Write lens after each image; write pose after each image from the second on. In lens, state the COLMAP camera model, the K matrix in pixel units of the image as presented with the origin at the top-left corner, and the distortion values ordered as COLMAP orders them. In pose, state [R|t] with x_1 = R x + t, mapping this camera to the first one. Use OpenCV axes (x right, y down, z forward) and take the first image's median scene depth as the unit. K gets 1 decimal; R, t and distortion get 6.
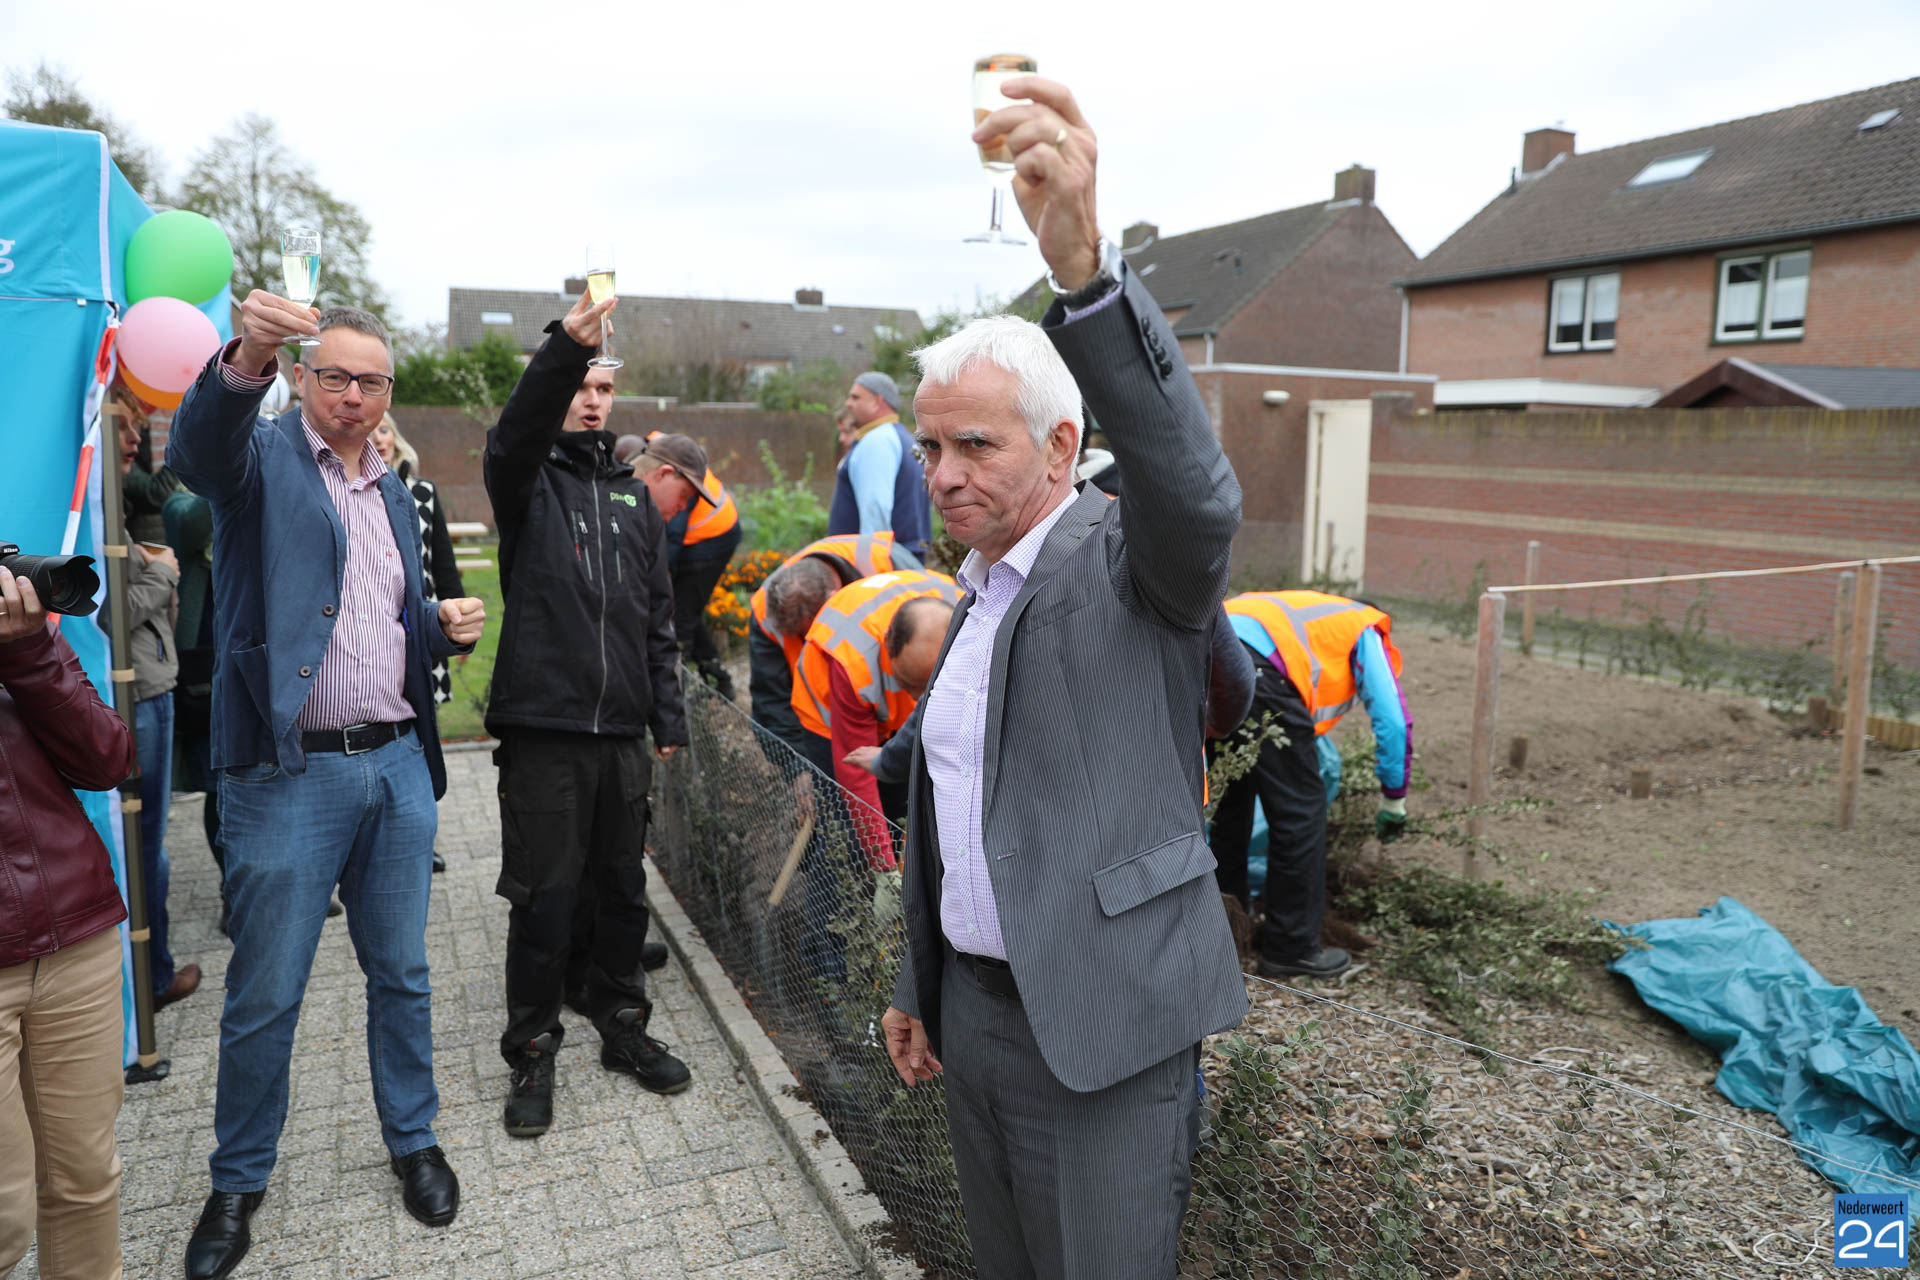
lens RADIAL K [[1328.3, 0, 965.7], [0, 1328.3, 646.8], [0, 0, 1]] dist [-0.095642, 0.072045]
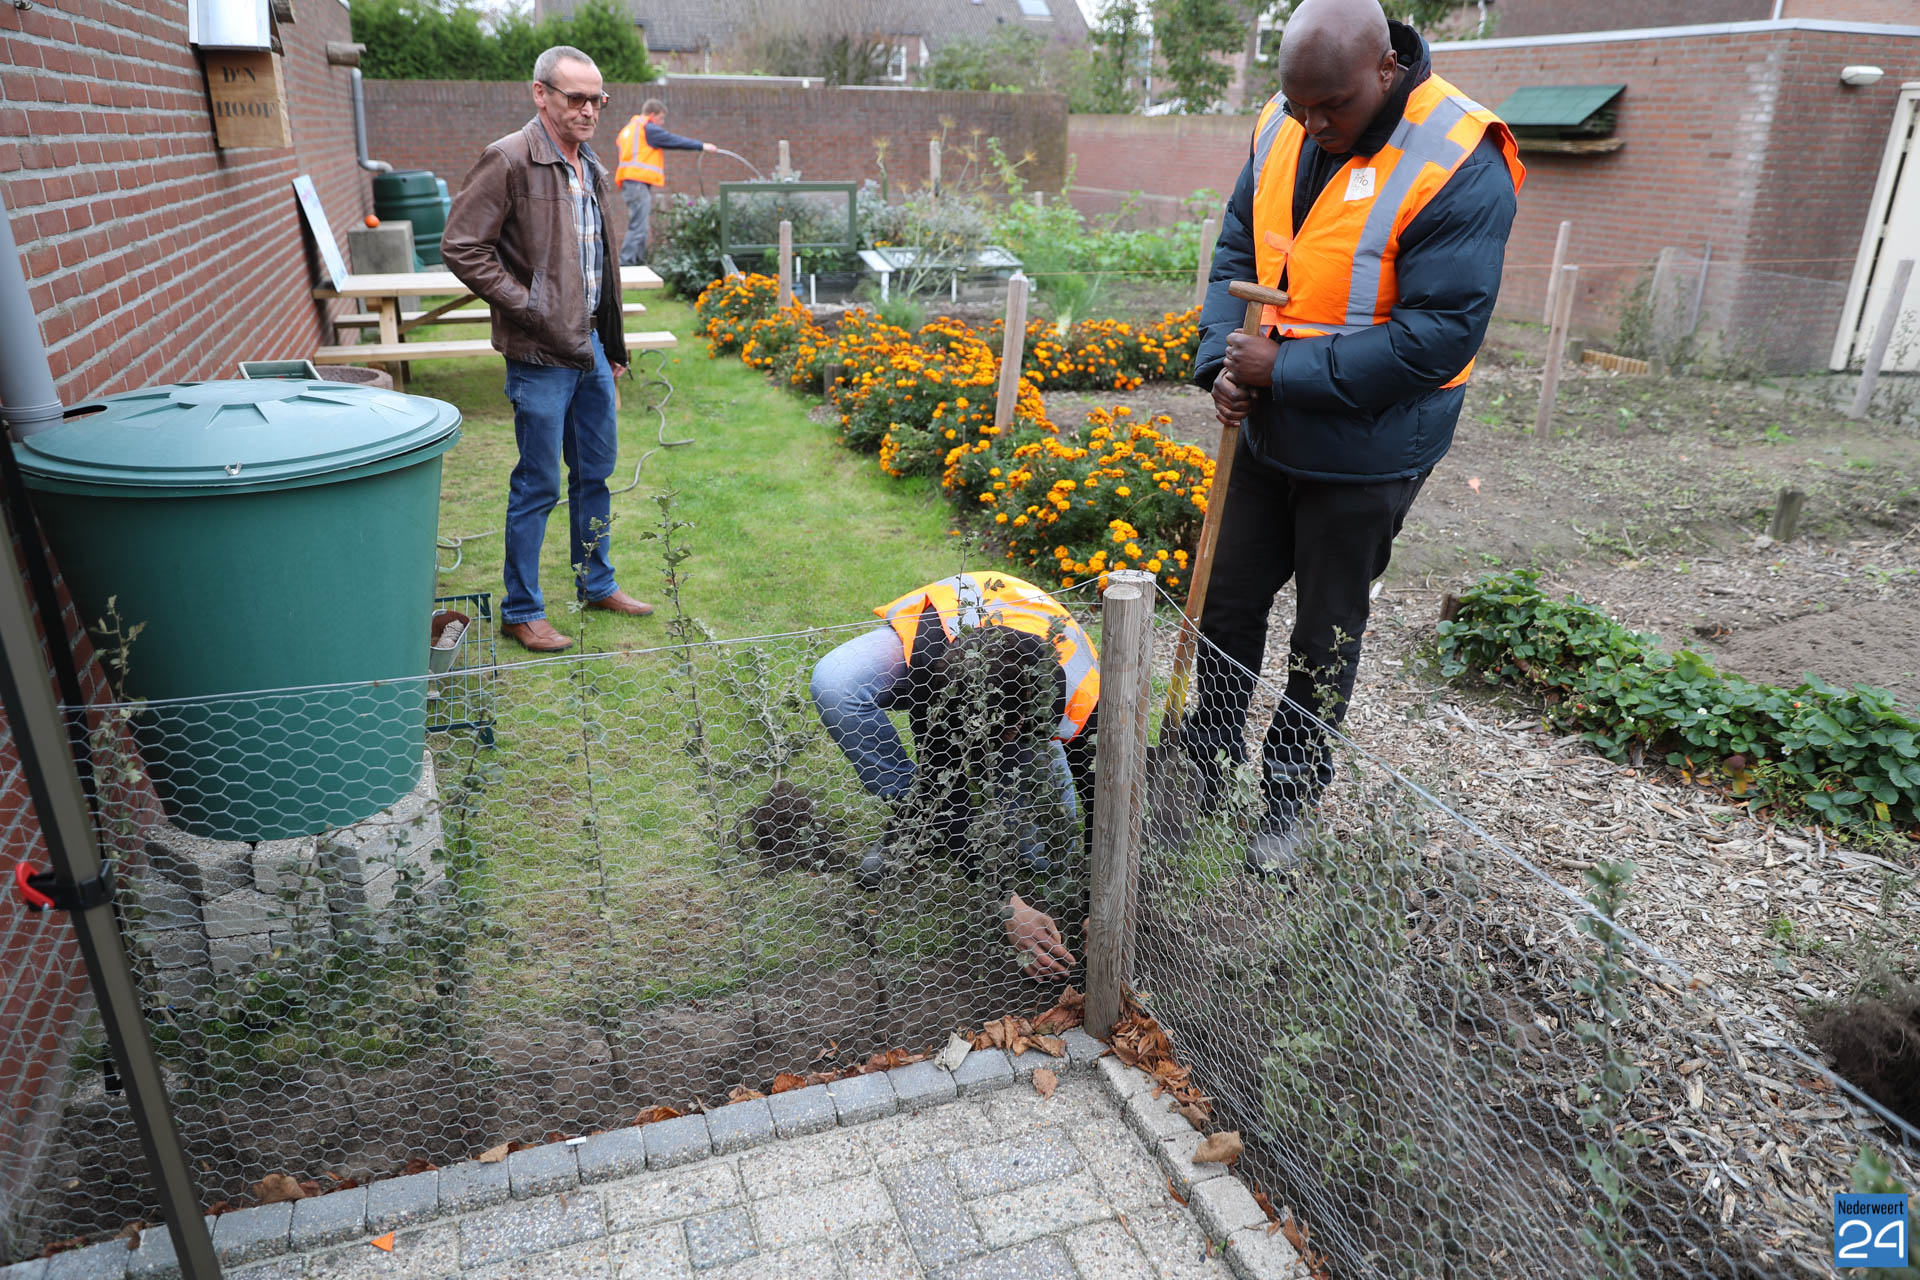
lens RADIAL K [[1328.3, 0, 965.8], [0, 1328.3, 640.1], [0, 0, 1]] dist [-0.095642, 0.072045]
pose [[0.997459, 0.032026, -0.063643, -0.248734], [-0.017742, 0.976790, 0.213464, -0.080929], [0.069002, -0.211793, 0.974876, 0.516554]]
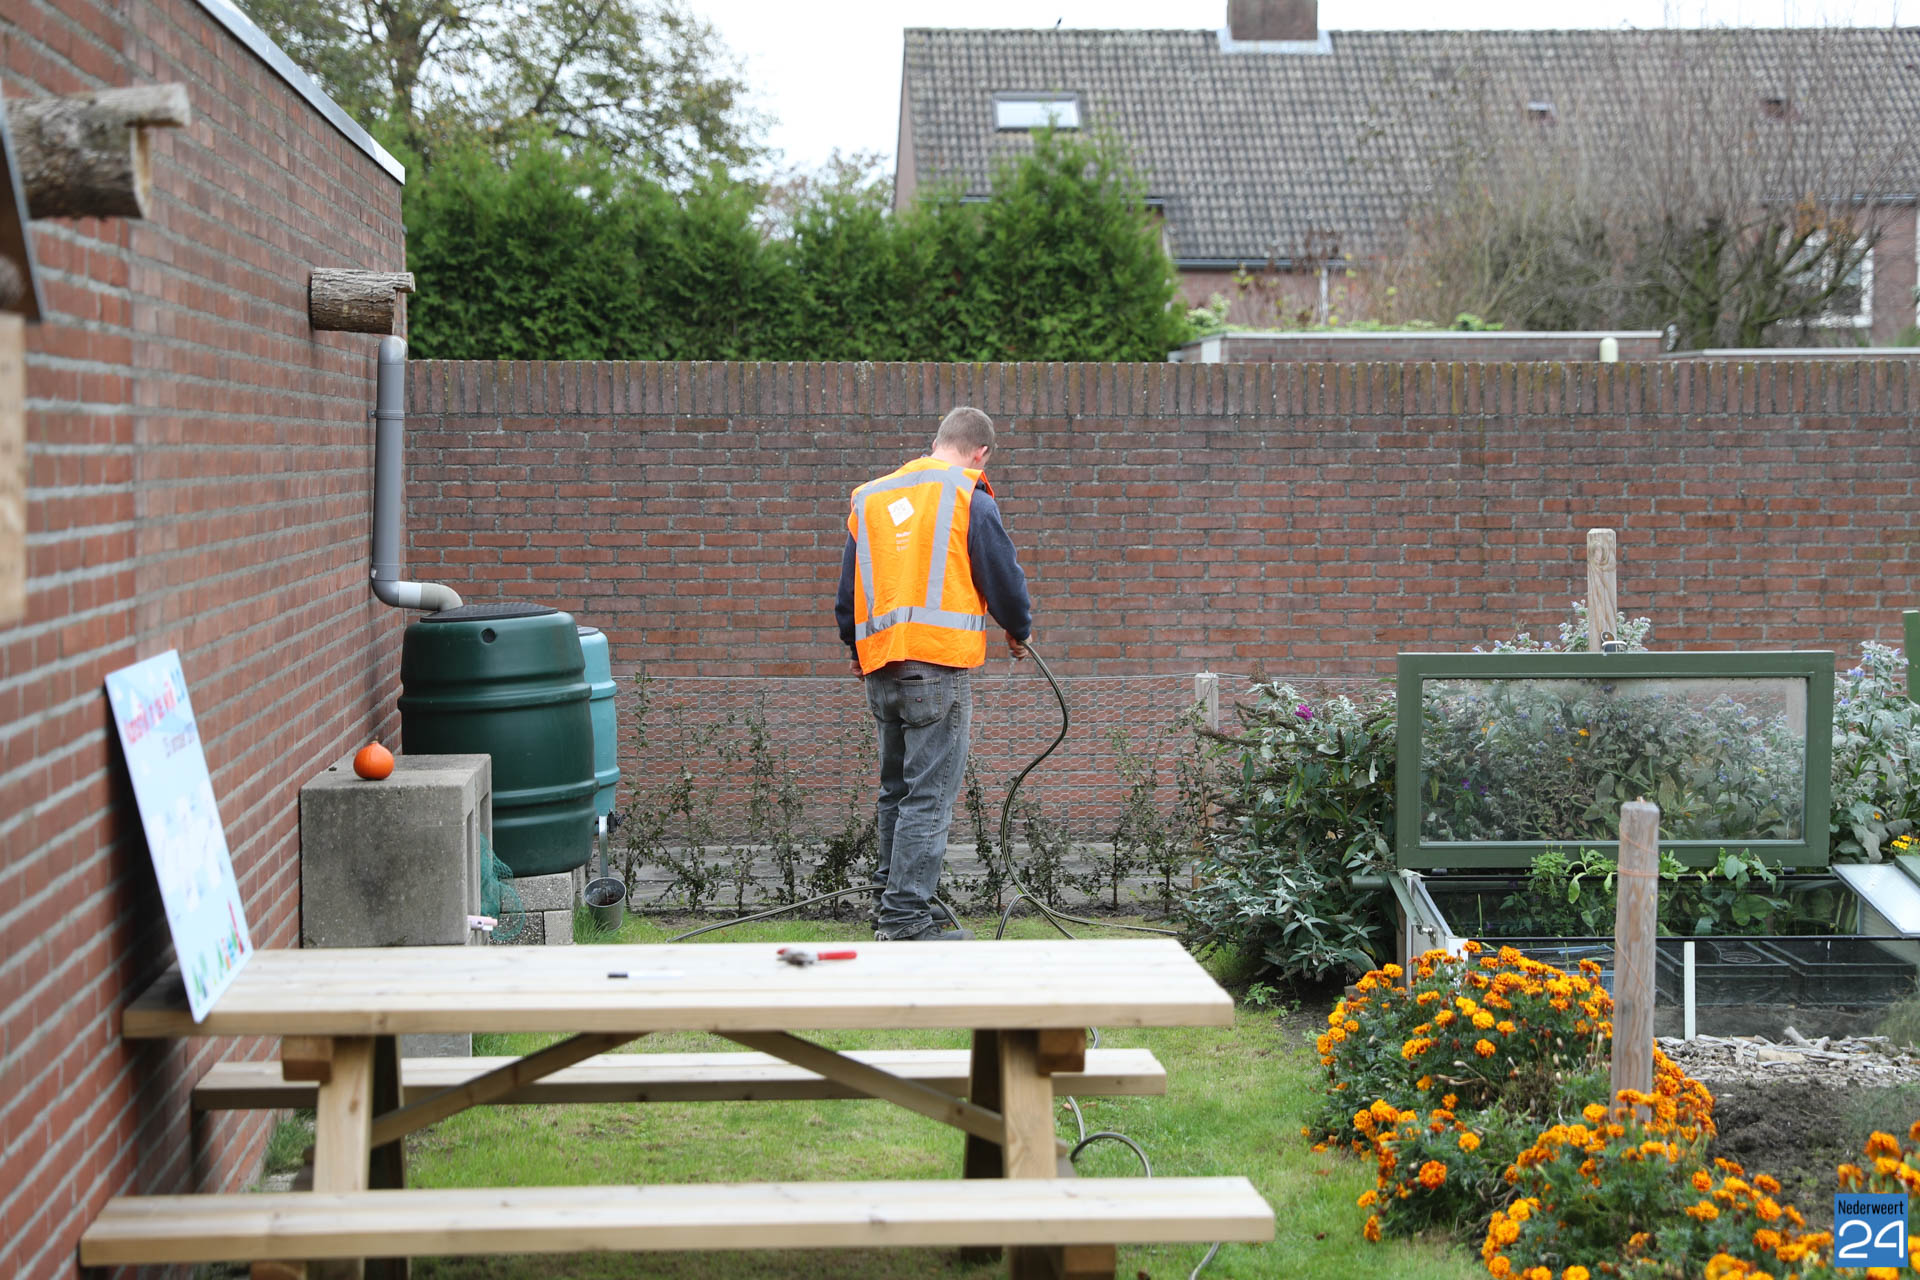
lens RADIAL K [[3622.3, 0, 955.4], [0, 3622.3, 660.0], [0, 0, 1]] dist [0.208759, 0.000000]
pose [[0.939976, 0.008575, -0.341134, -0.320465], [-0.042366, 0.994882, -0.091730, -0.124287], [0.338602, 0.100676, 0.935528, 0.707618]]
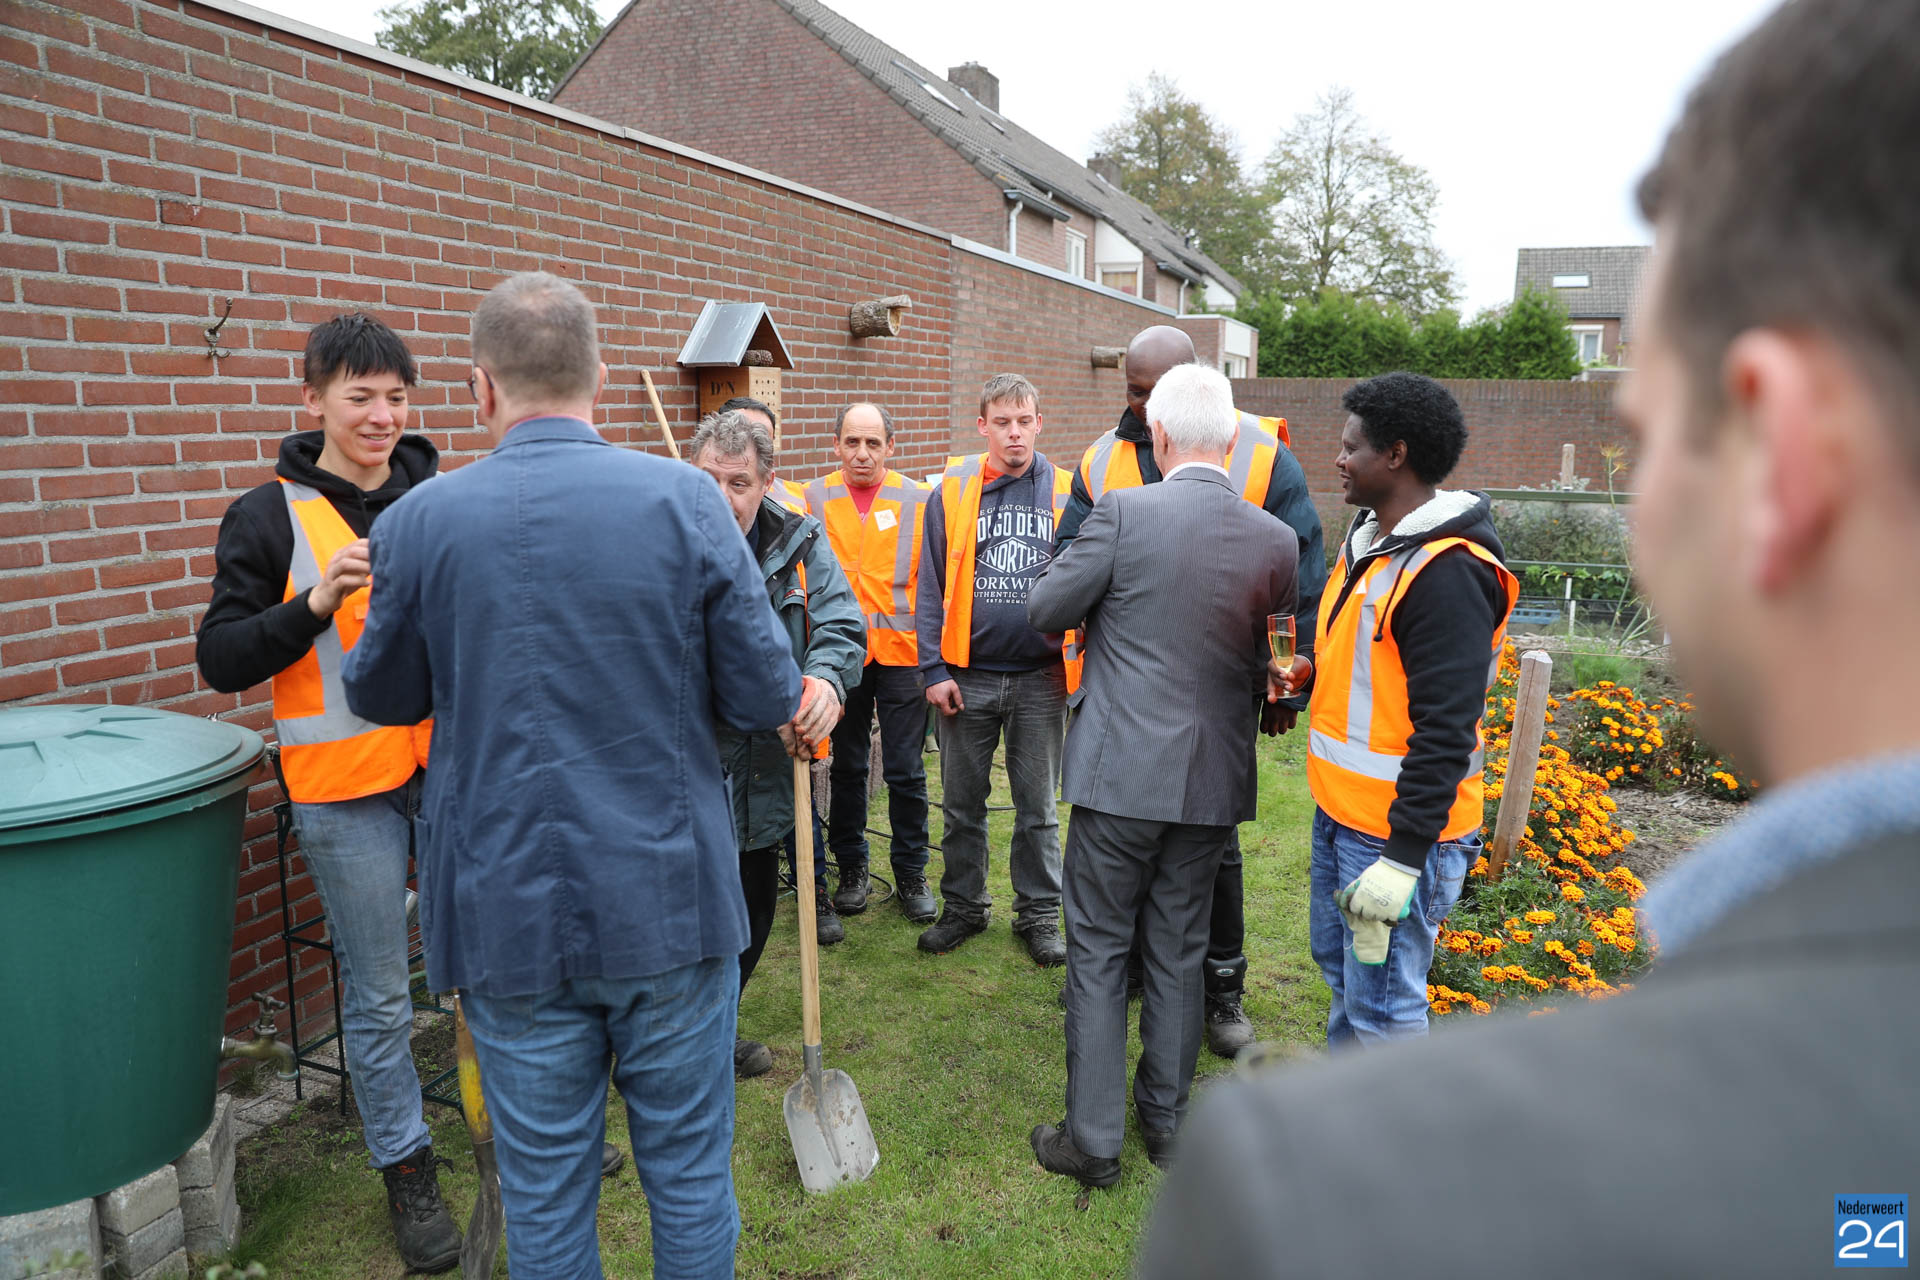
lens RADIAL K [[1328.3, 0, 944.5], [0, 1328.3, 616.7], [0, 0, 1]] dist [-0.095642, 0.072045]
pose [[0.697630, 0.105523, -0.708644, -0.104391], [-0.110204, 0.993128, 0.039394, -0.123283], [0.707931, 0.050613, 0.704465, 0.729168]]
